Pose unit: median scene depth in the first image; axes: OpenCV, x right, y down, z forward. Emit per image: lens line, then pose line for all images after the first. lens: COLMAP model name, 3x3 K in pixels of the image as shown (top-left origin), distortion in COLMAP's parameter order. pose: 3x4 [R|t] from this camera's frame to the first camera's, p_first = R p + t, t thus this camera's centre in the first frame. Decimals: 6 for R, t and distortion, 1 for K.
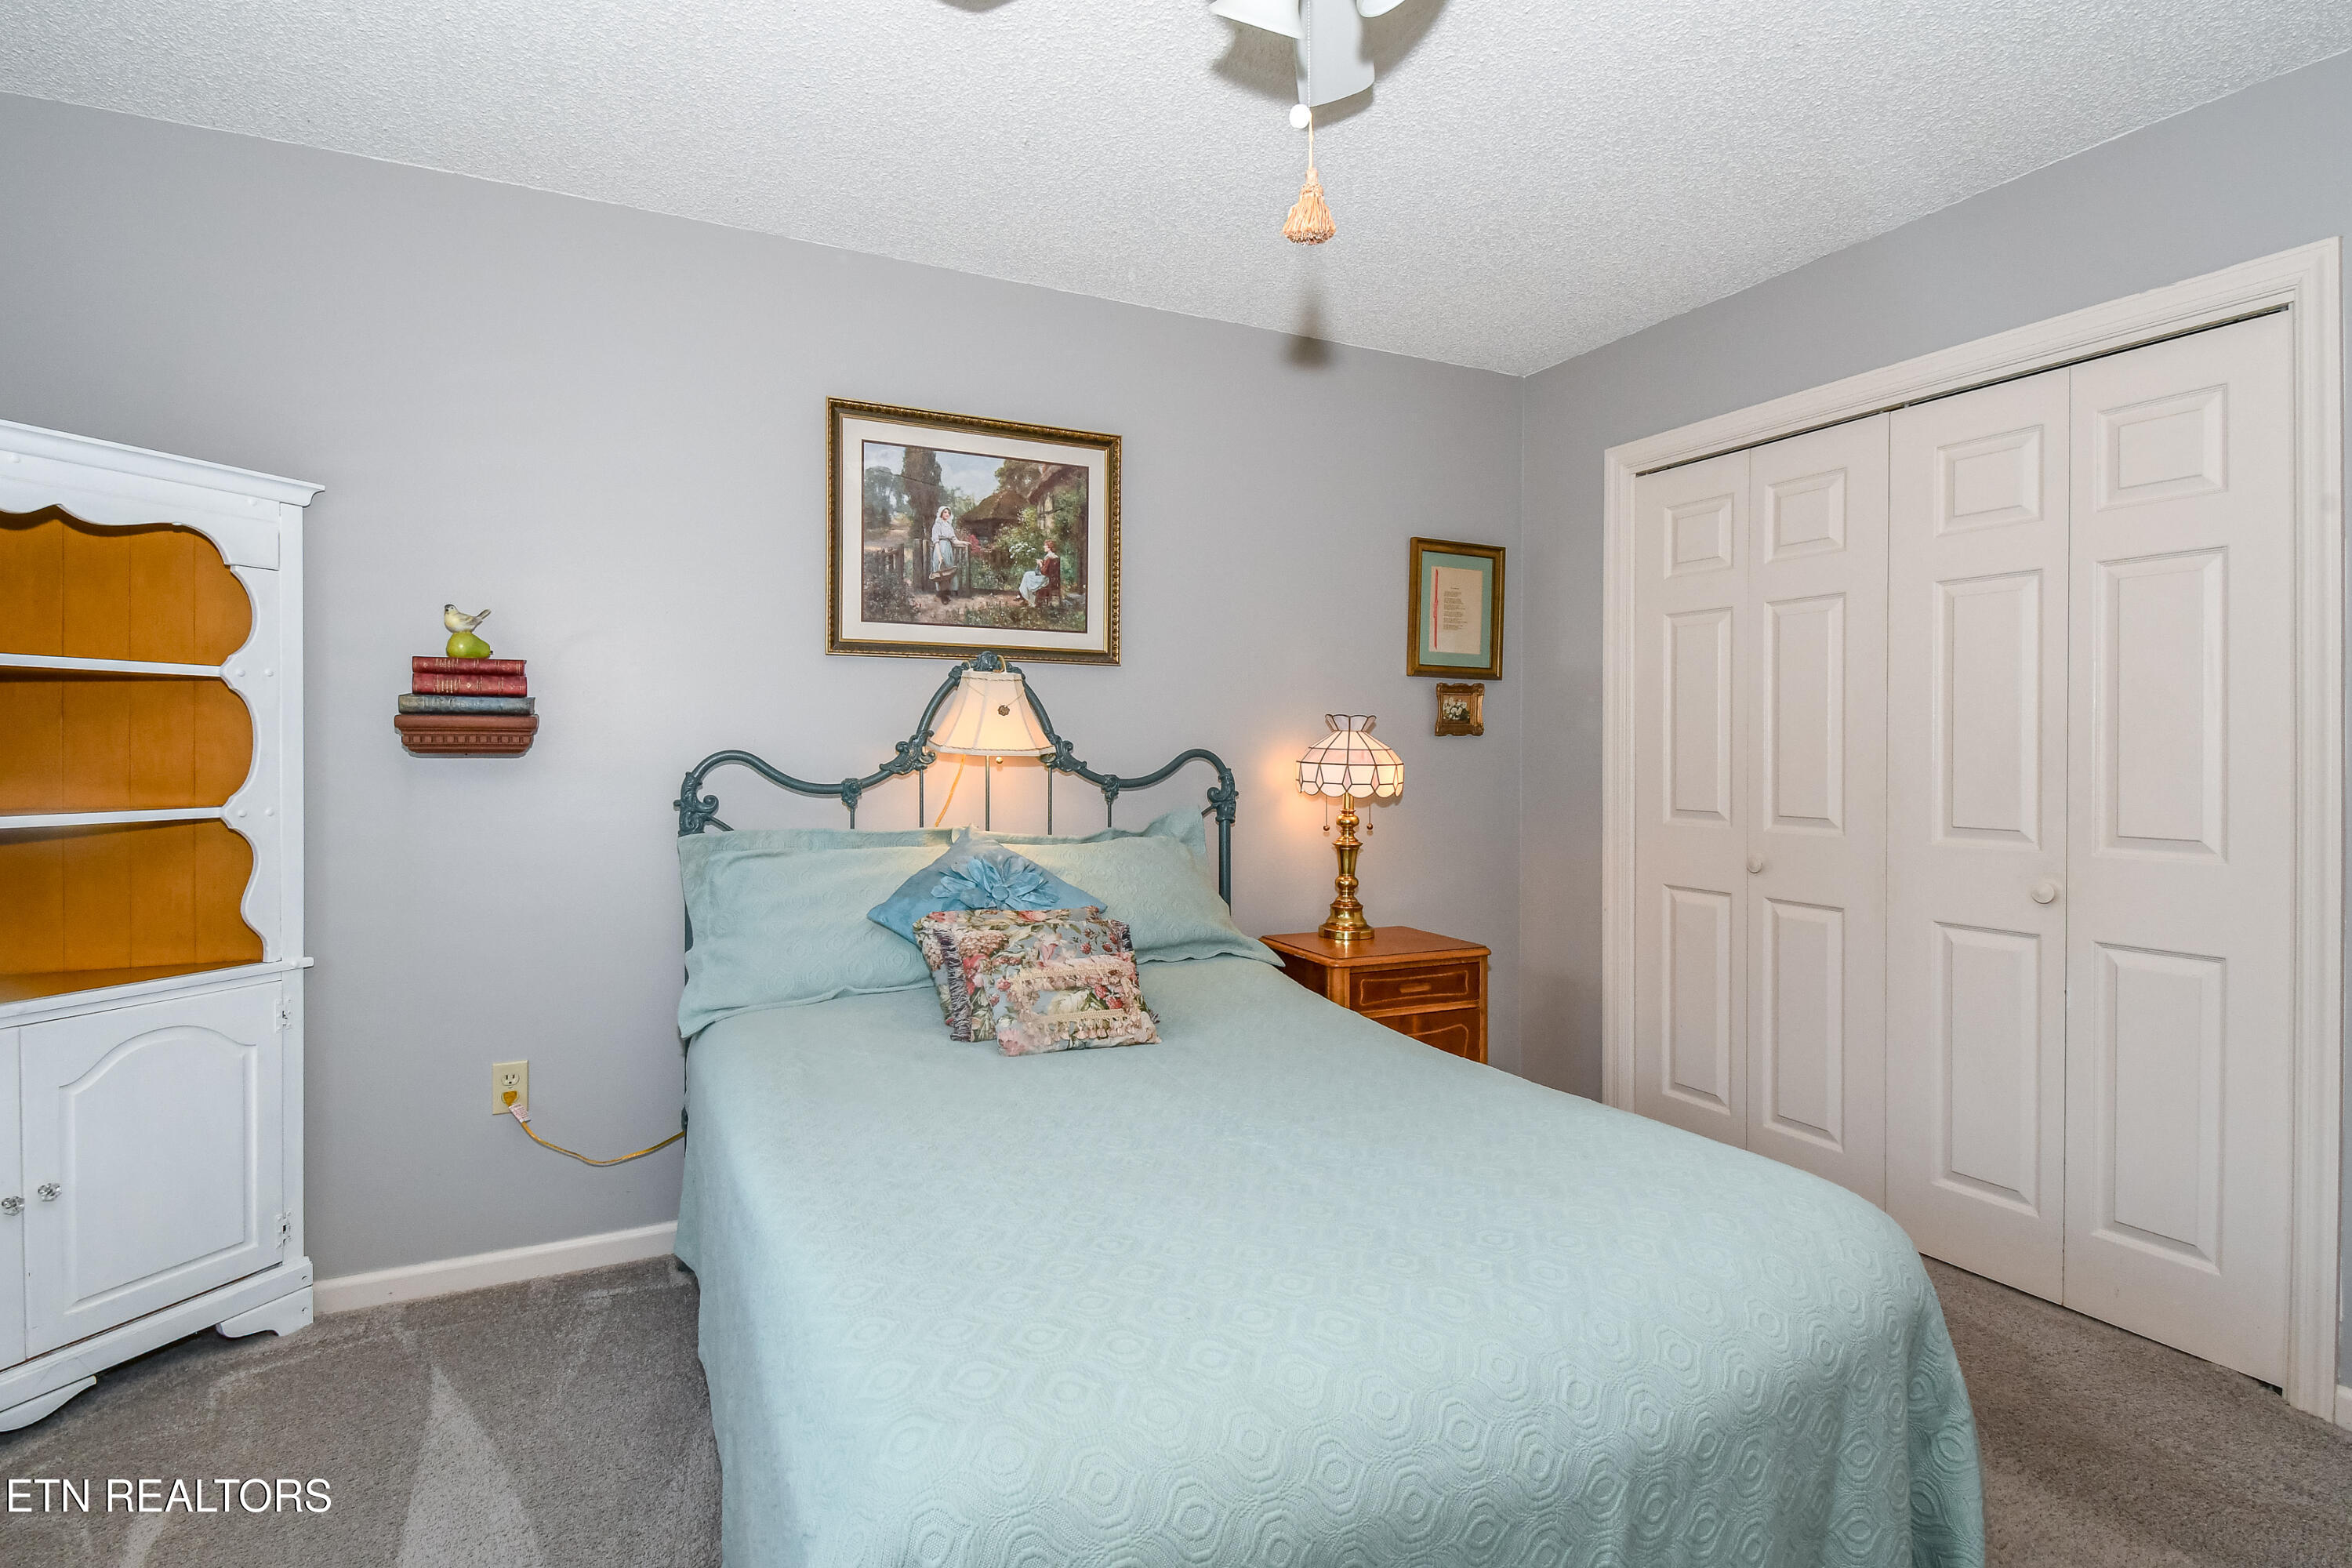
lens RADIAL K [[1153.3, 0, 1169.6], [0, 1153.3, 761.0], [0, 0, 1]] dist [0.021645, -0.013626]
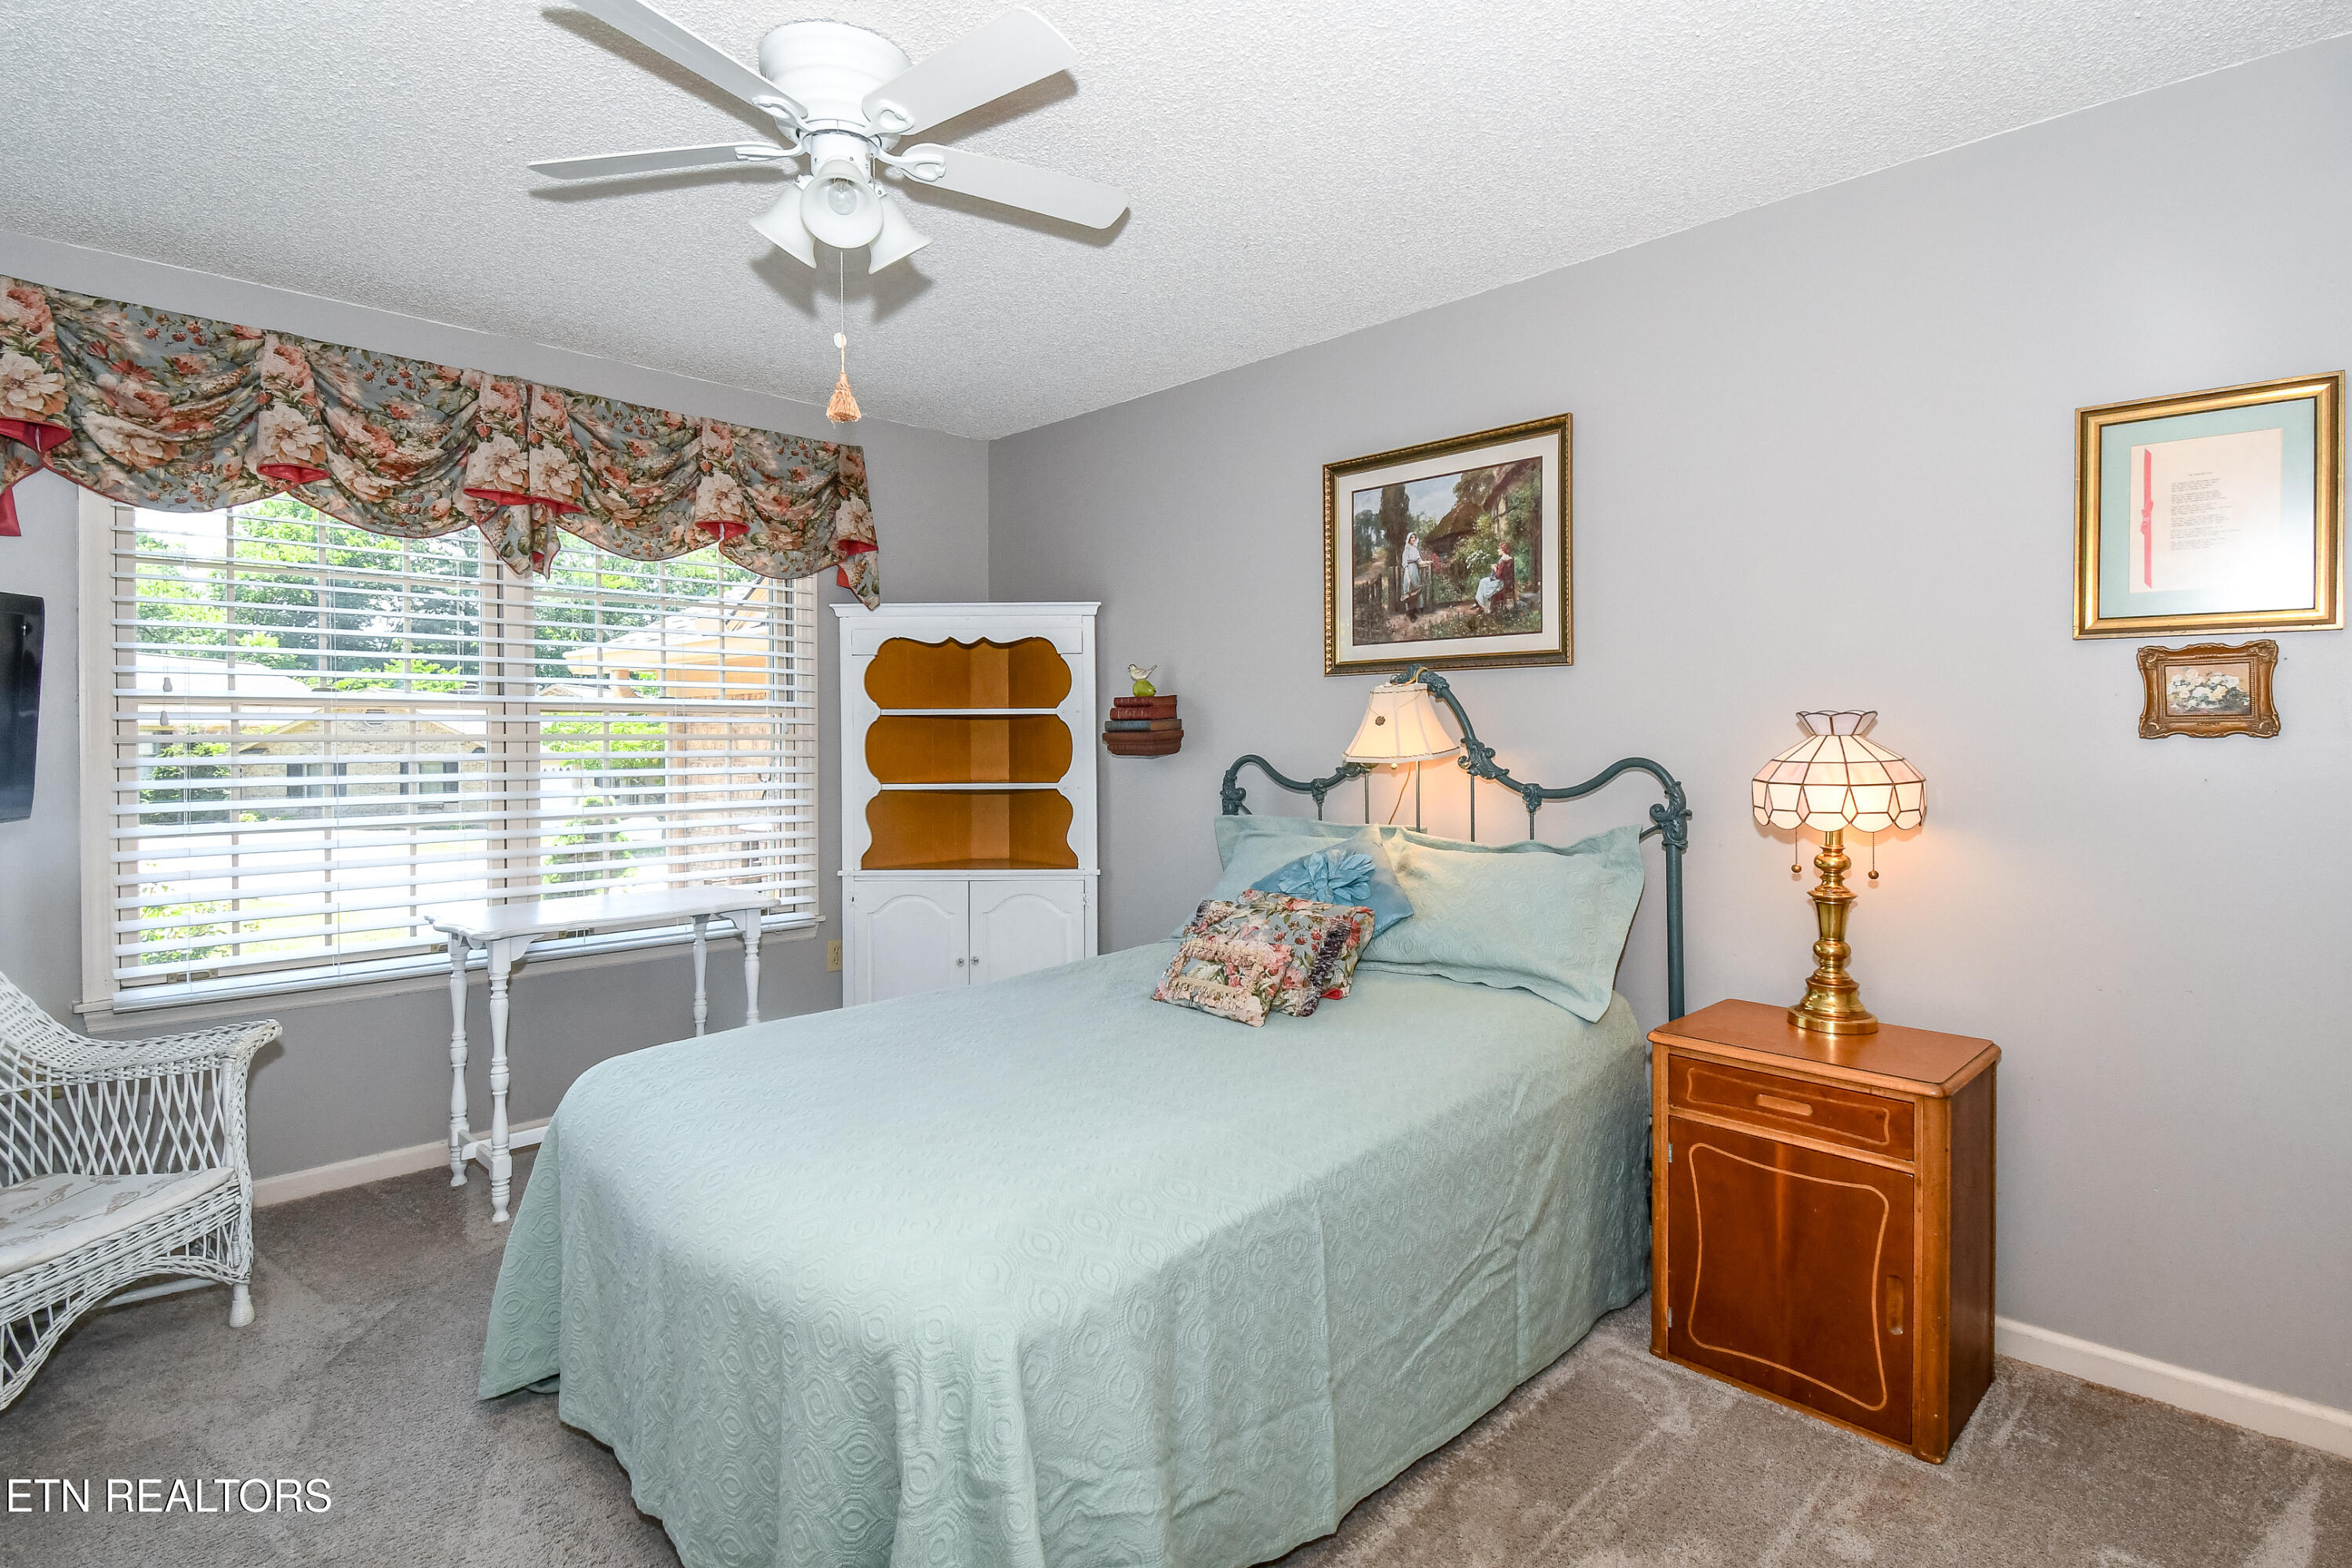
lens RADIAL K [[1153.3, 0, 1152.7], [0, 1153.3, 745.8], [0, 0, 1]] dist [0.021645, -0.013626]
pose [[0.318727, 0.003609, -0.947840, 0.749524], [-0.007432, 0.999972, 0.001308, -0.018159], [0.947817, 0.006627, 0.318745, 0.414964]]
